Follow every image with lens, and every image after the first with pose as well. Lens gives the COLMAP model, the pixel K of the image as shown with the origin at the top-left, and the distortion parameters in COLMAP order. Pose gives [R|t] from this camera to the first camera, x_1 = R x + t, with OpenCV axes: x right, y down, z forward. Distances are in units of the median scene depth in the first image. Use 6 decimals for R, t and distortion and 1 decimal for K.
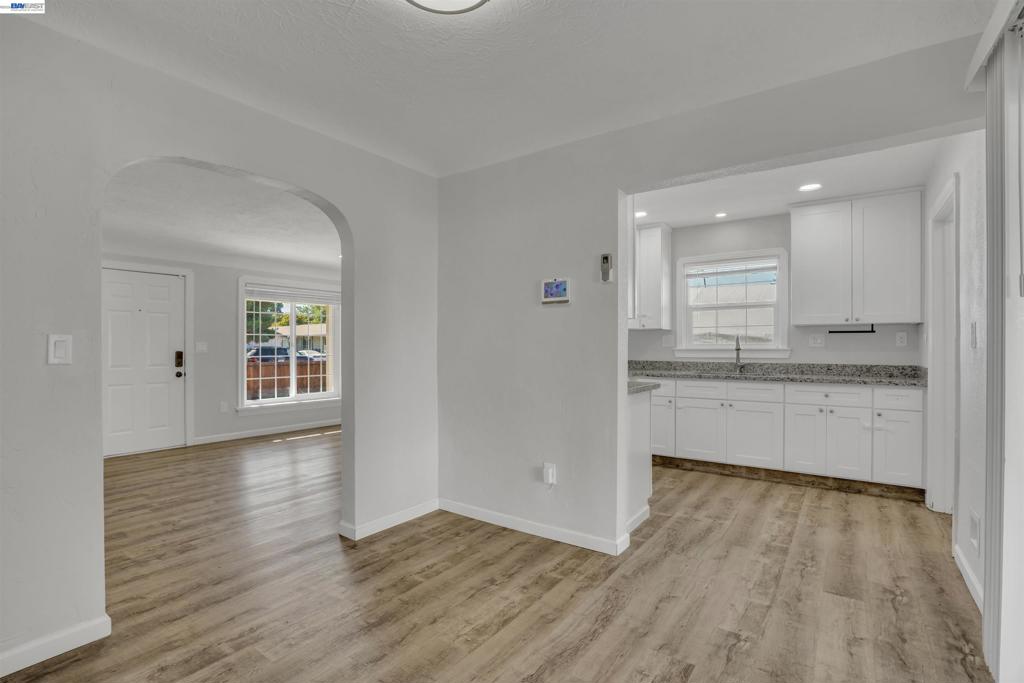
lens RADIAL K [[482.8, 0, 513.7], [0, 482.8, 346.9], [0, 0, 1]] dist [-0.068957, 0.028370]
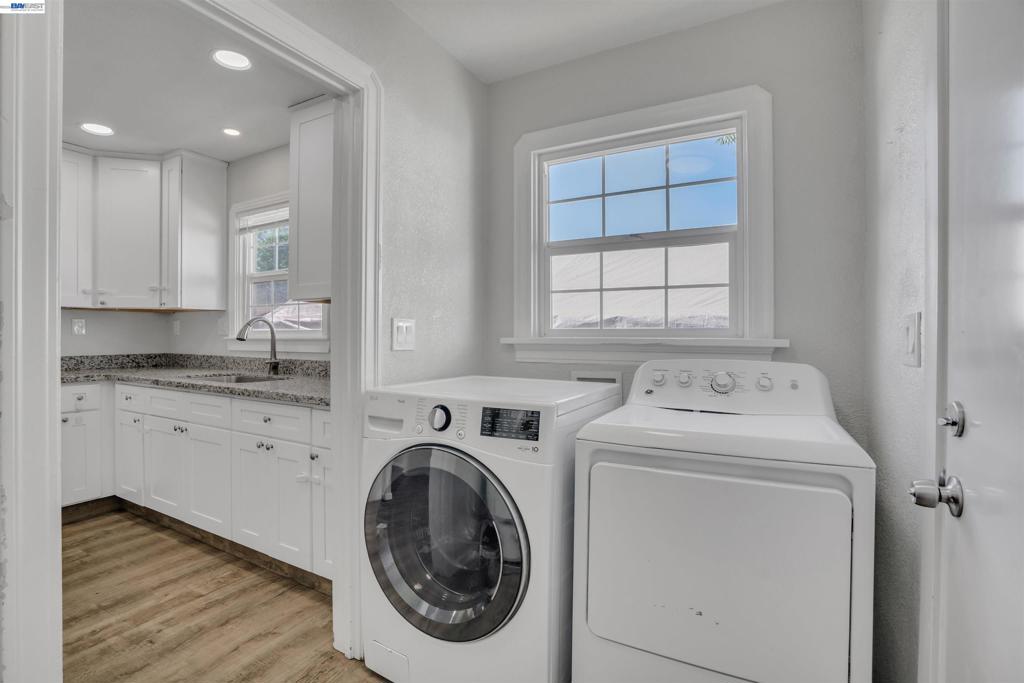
lens RADIAL K [[485.3, 0, 512.8], [0, 485.3, 334.6], [0, 0, 1]] dist [-0.049139, 0.020069]
pose [[0.994006, -0.000492, 0.109327, 0.855410], [0.000029, 0.999991, 0.004241, -0.004518], [-0.109328, -0.004213, 0.993997, 0.359294]]
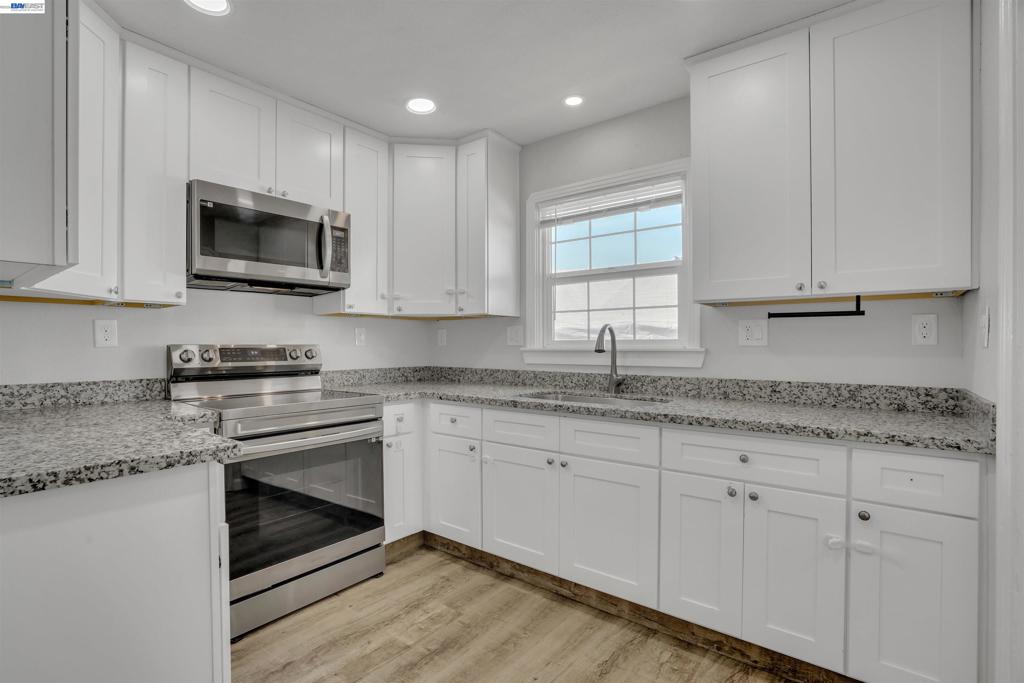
lens RADIAL K [[482.8, 0, 513.7], [0, 482.8, 346.9], [0, 0, 1]] dist [-0.068957, 0.028370]
pose [[0.999265, -0.001370, -0.038308, 0.445356], [0.001639, 0.999974, 0.006991, -0.003468], [0.038297, -0.007048, 0.999242, 0.527642]]
